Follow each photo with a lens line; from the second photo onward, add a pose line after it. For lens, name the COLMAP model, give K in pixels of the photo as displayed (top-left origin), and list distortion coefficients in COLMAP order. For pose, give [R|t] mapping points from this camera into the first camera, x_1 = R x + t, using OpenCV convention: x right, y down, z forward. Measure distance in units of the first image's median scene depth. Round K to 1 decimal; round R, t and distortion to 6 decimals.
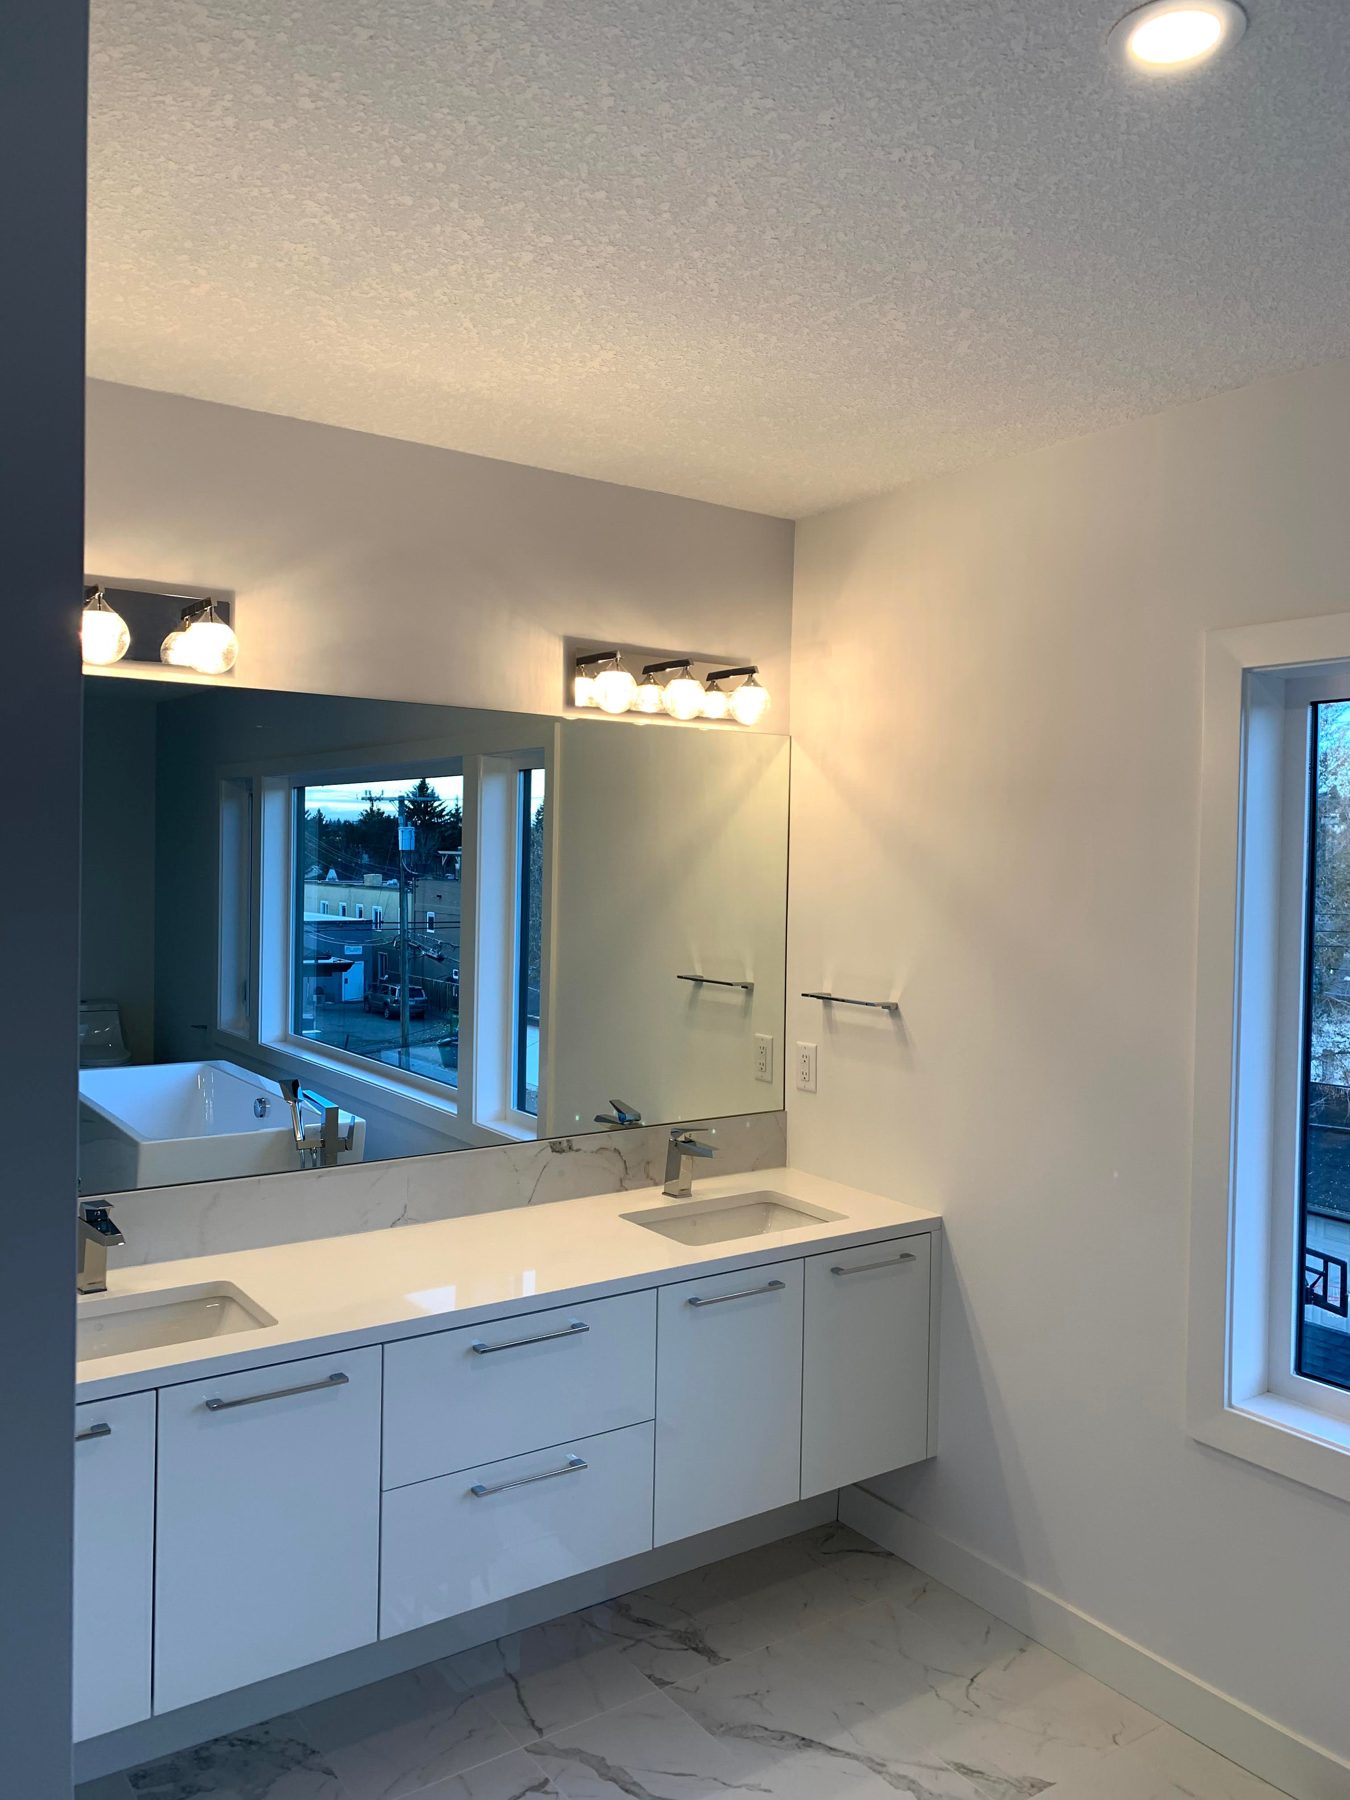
lens RADIAL K [[1402.4, 0, 675.8], [0, 1402.4, 898.5], [0, 0, 1]] dist [0.078774, -0.043280]
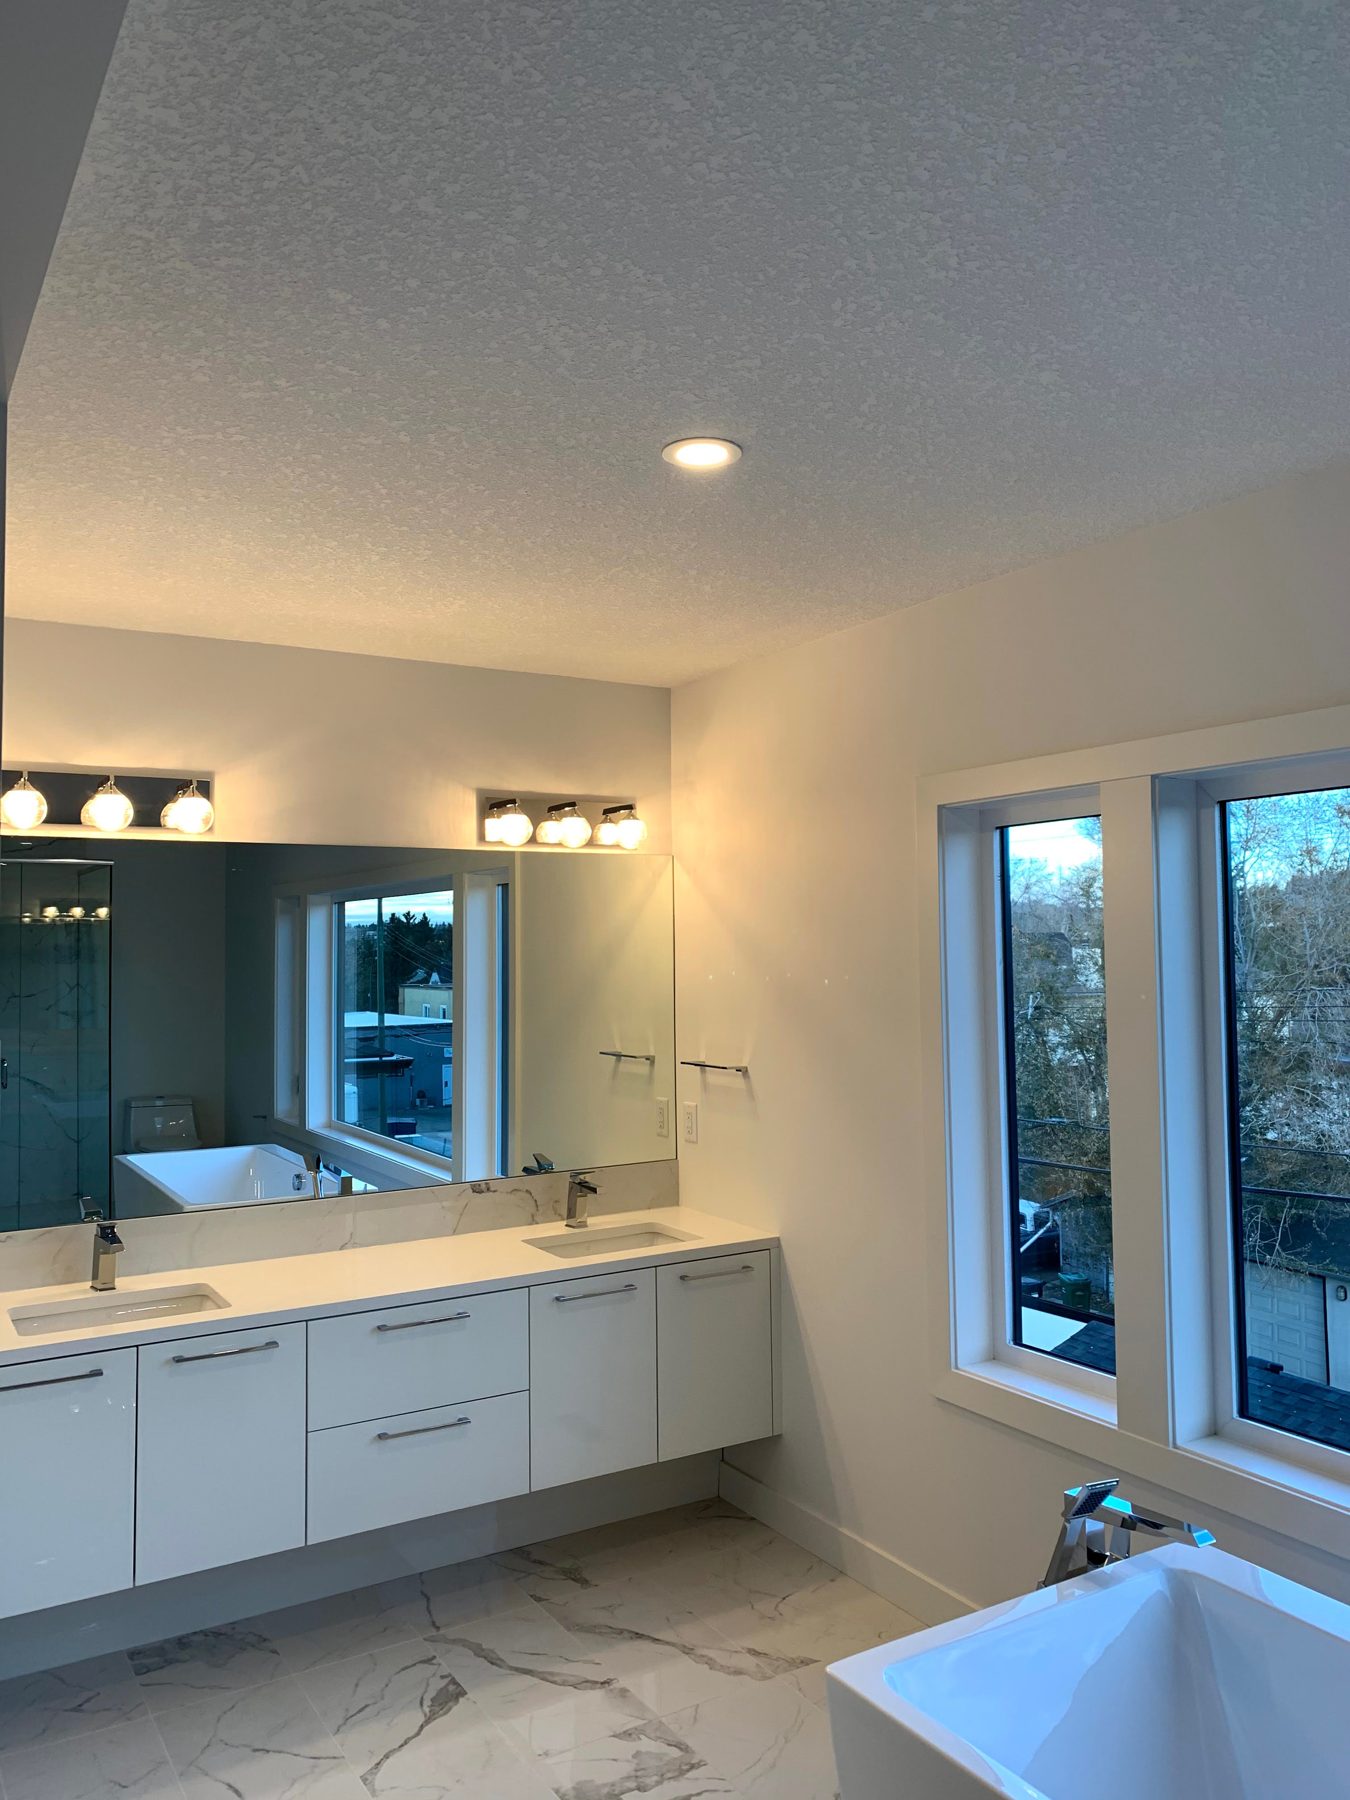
lens RADIAL K [[1402.4, 0, 675.6], [0, 1402.4, 896.5], [0, 0, 1]] dist [0.078774, -0.043280]
pose [[0.997128, -0.031064, -0.069073, 0.195218], [0.026164, 0.997151, -0.070746, 0.009976], [0.071074, 0.068735, 0.995100, -0.276816]]
